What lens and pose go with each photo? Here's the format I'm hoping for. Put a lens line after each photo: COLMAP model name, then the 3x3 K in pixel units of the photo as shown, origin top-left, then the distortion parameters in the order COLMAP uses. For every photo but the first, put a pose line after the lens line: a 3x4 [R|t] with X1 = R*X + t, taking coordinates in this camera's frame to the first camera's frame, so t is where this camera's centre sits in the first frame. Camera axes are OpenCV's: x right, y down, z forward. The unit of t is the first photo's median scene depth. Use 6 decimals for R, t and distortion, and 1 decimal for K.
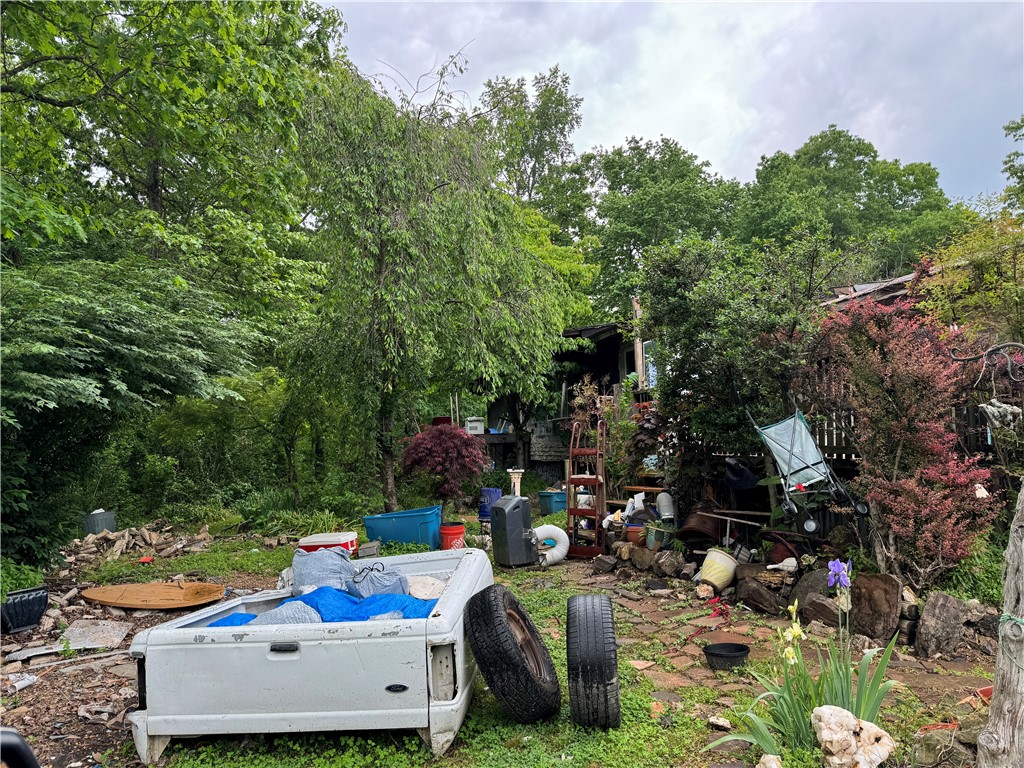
lens RADIAL K [[717.9, 0, 514.0], [0, 717.9, 362.3], [0, 0, 1]] dist [0.103309, -0.135780]
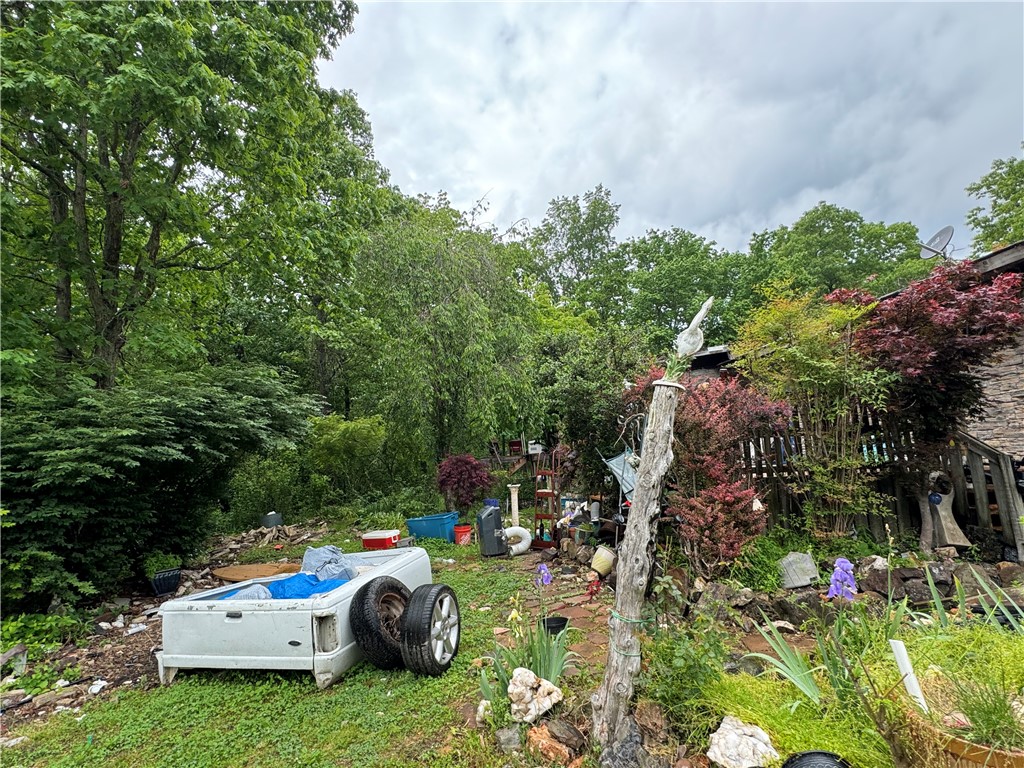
lens RADIAL K [[522.6, 0, 511.7], [0, 522.6, 362.6], [0, 0, 1]] dist [-0.000053, 0.000525]
pose [[0.981157, -0.061303, -0.183232, 0.174114], [0.050171, 0.996637, -0.064783, -0.020514], [0.186587, 0.054370, 0.980933, -0.018966]]
